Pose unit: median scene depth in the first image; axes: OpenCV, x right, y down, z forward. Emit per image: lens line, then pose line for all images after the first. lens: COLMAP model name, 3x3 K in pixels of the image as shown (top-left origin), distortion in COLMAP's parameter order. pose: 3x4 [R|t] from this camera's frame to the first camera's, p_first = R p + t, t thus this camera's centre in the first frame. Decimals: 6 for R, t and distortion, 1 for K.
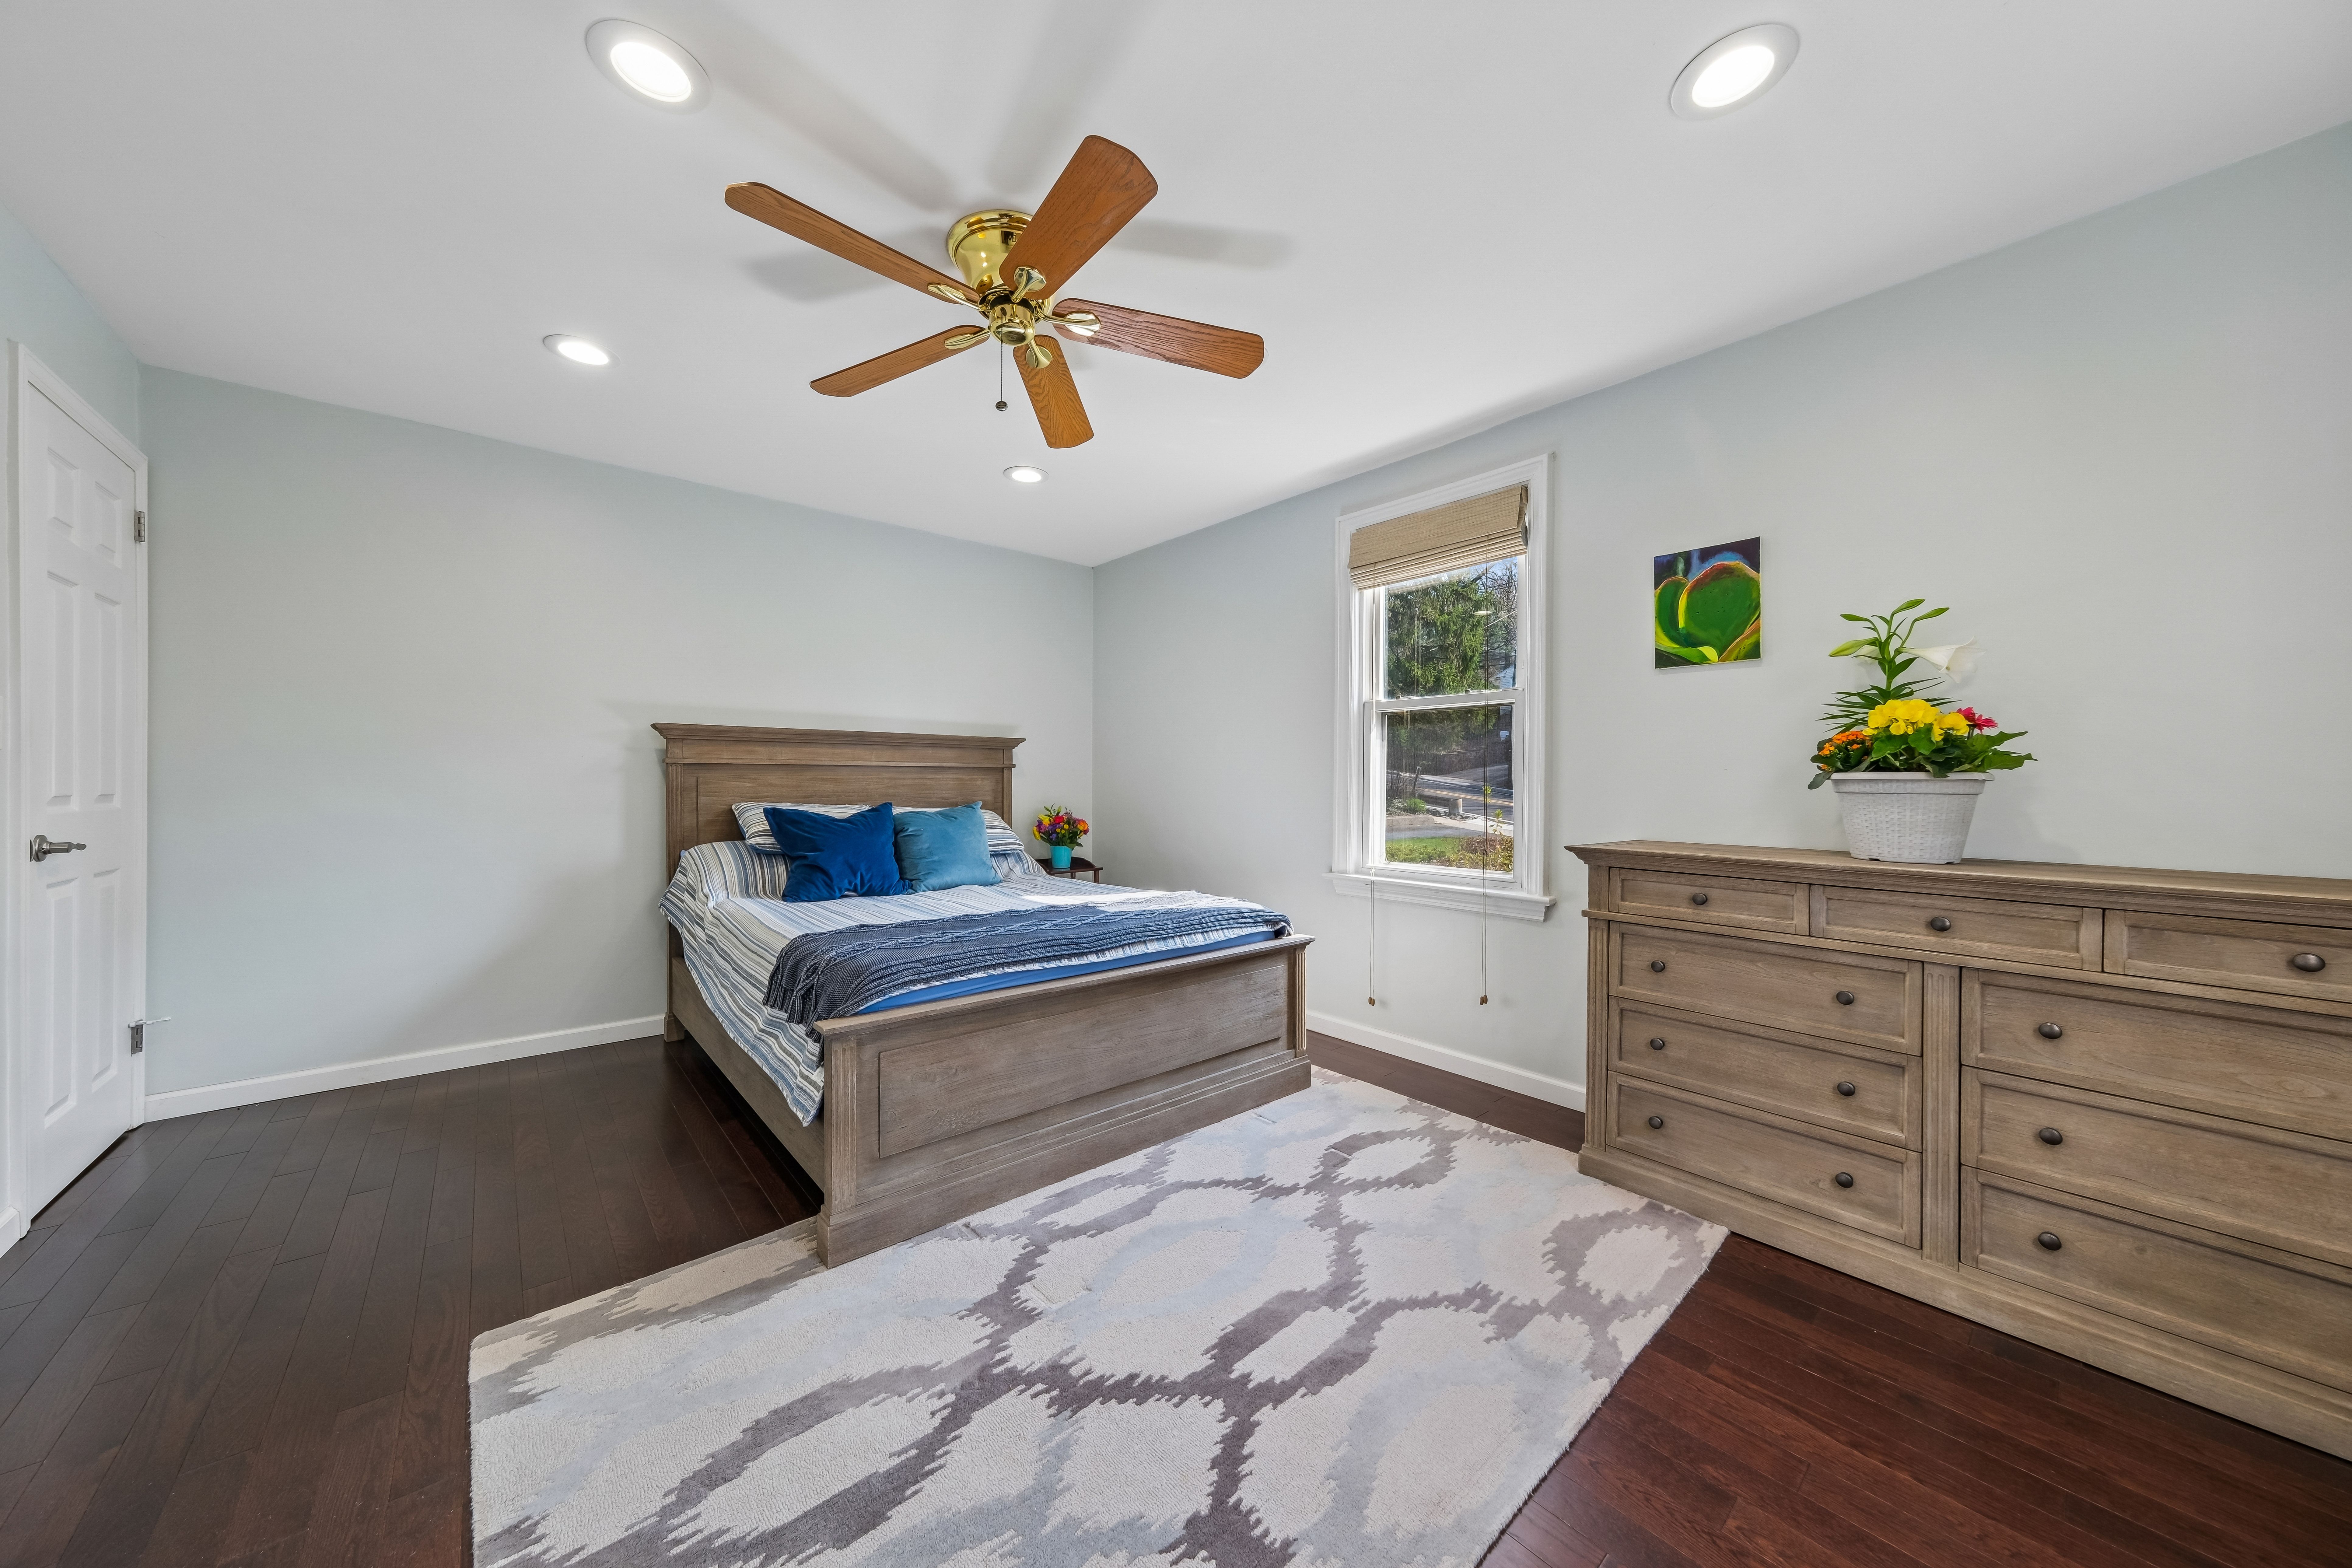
lens RADIAL K [[810.7, 0, 1176.6], [0, 810.7, 762.6], [0, 0, 1]] dist [-0.000720, 0.003432]
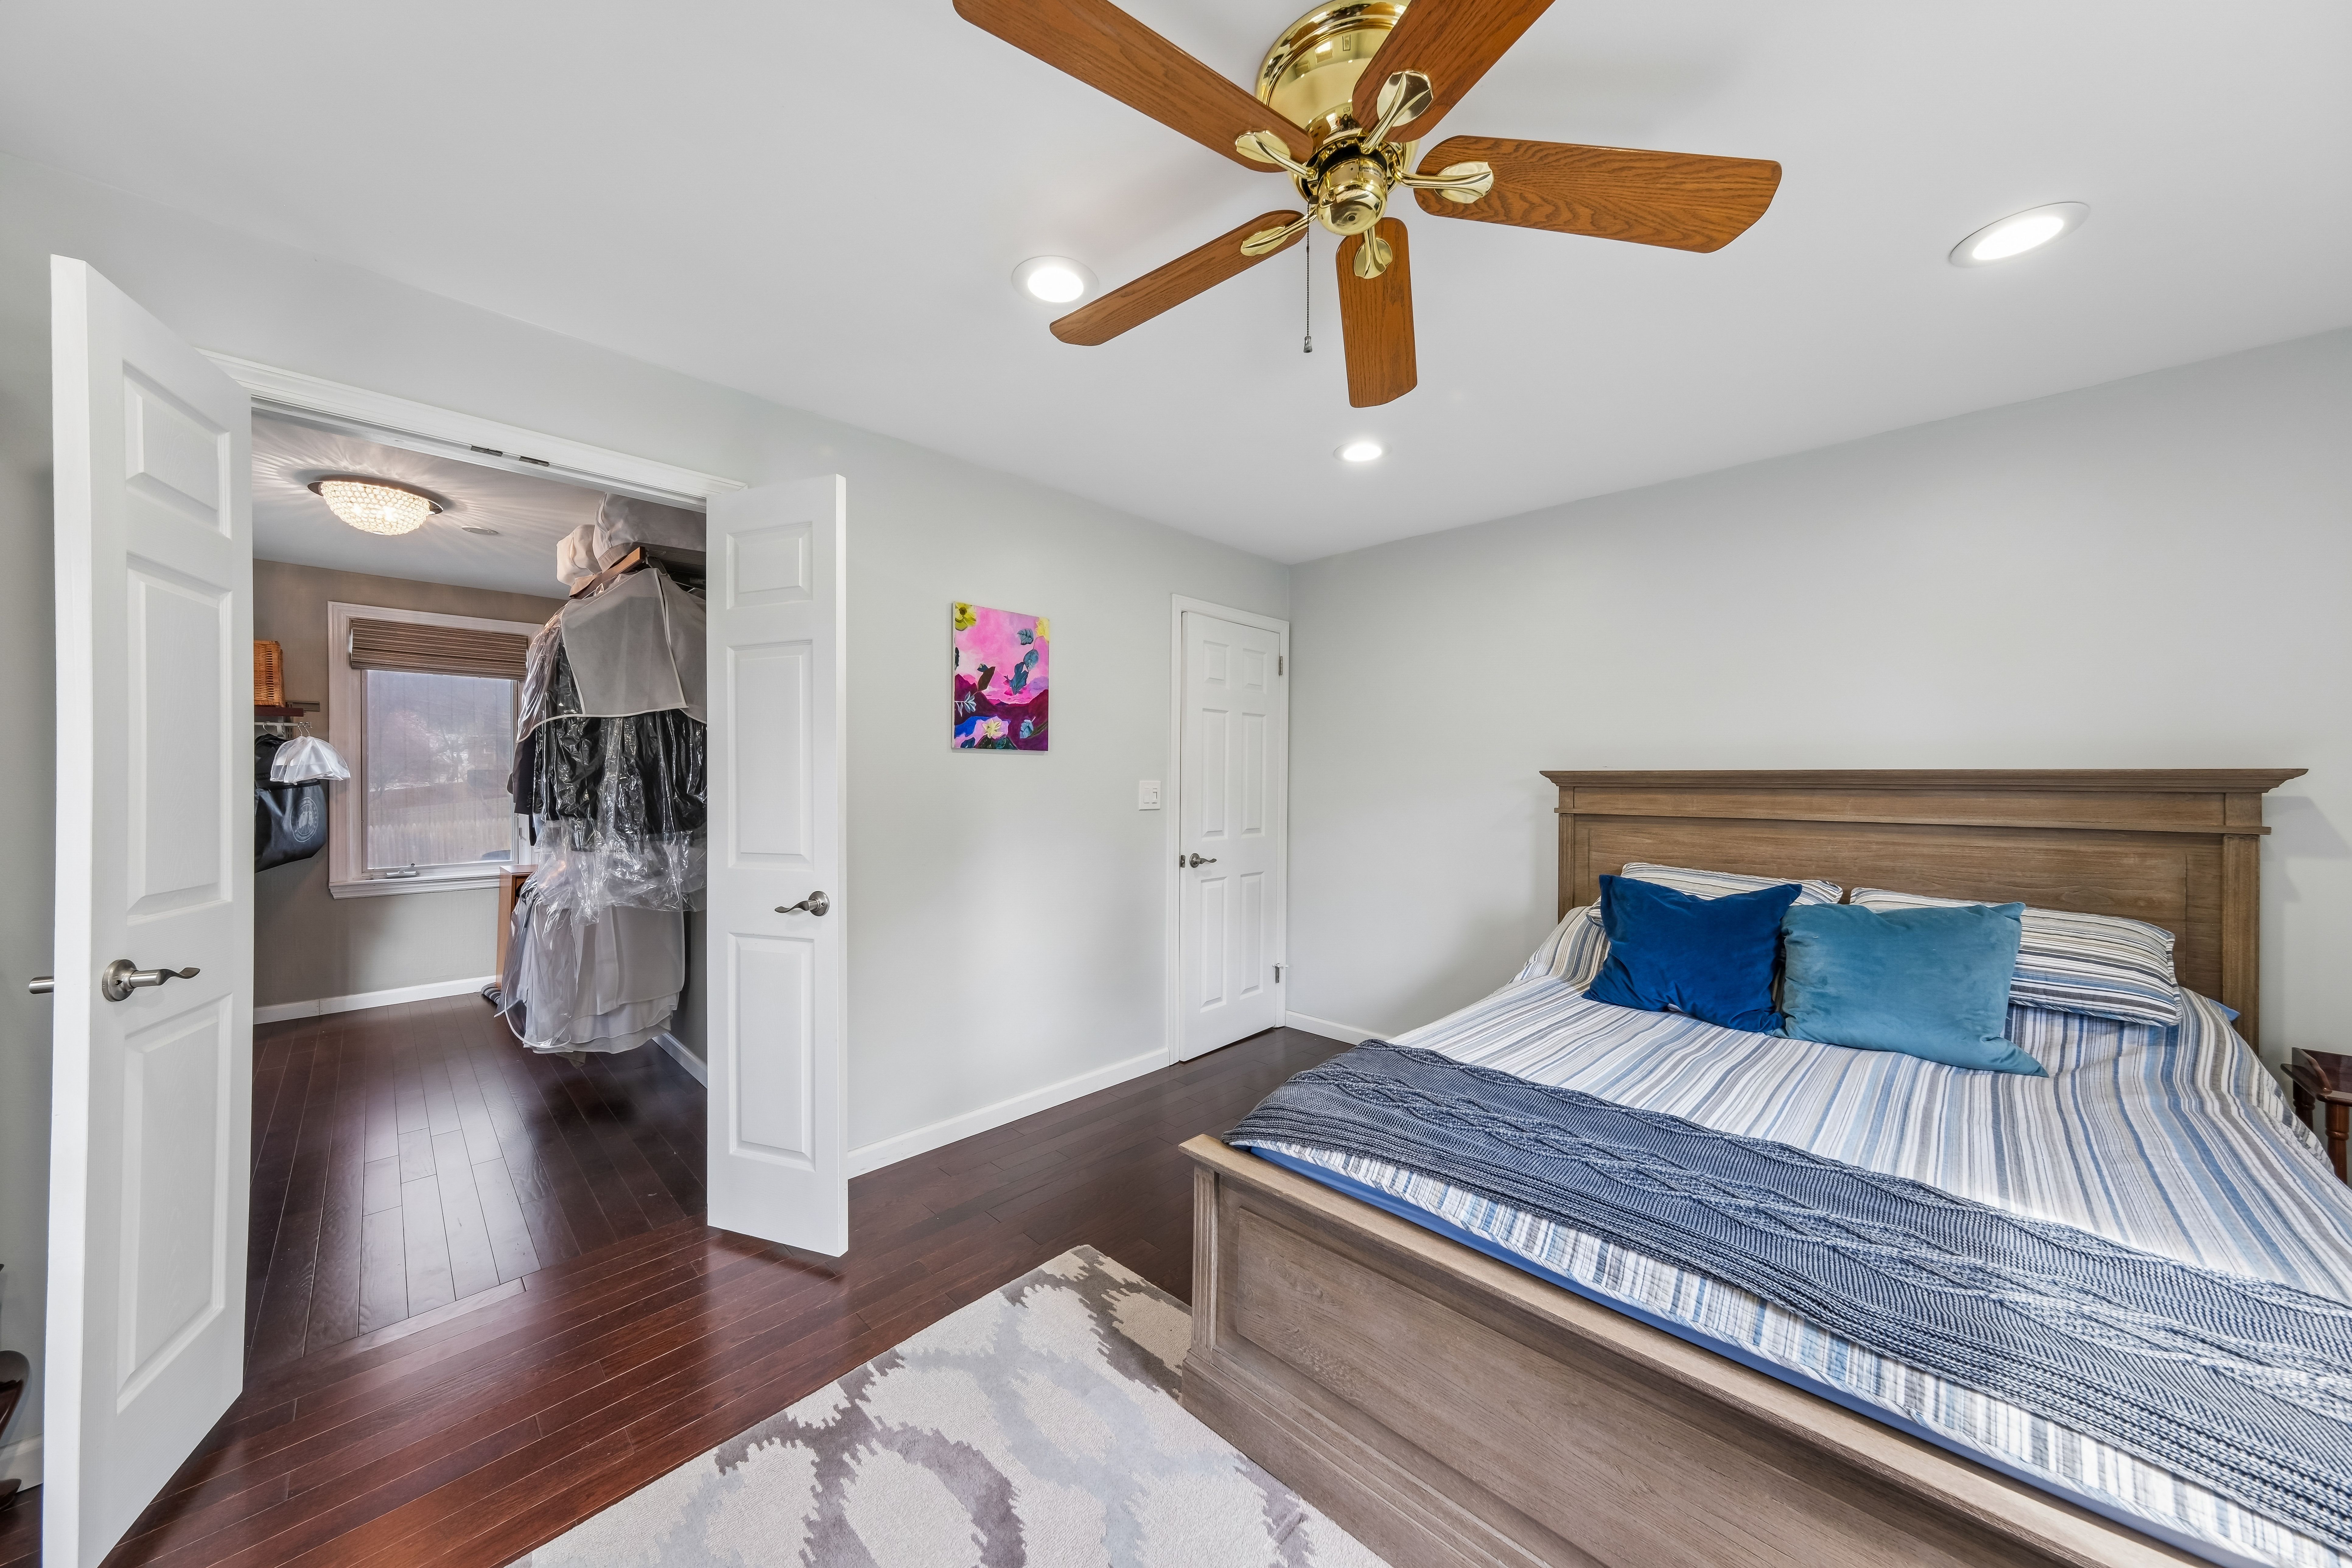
lens RADIAL K [[809.1, 0, 1175.1], [0, 809.1, 769.0], [0, 0, 1]] dist [0.000920, 0.002663]
pose [[0.074783, -0.012410, -0.997123, 0.378442], [0.021255, 0.999715, -0.010848, -0.070817], [0.996973, -0.020382, 0.075025, 0.704734]]
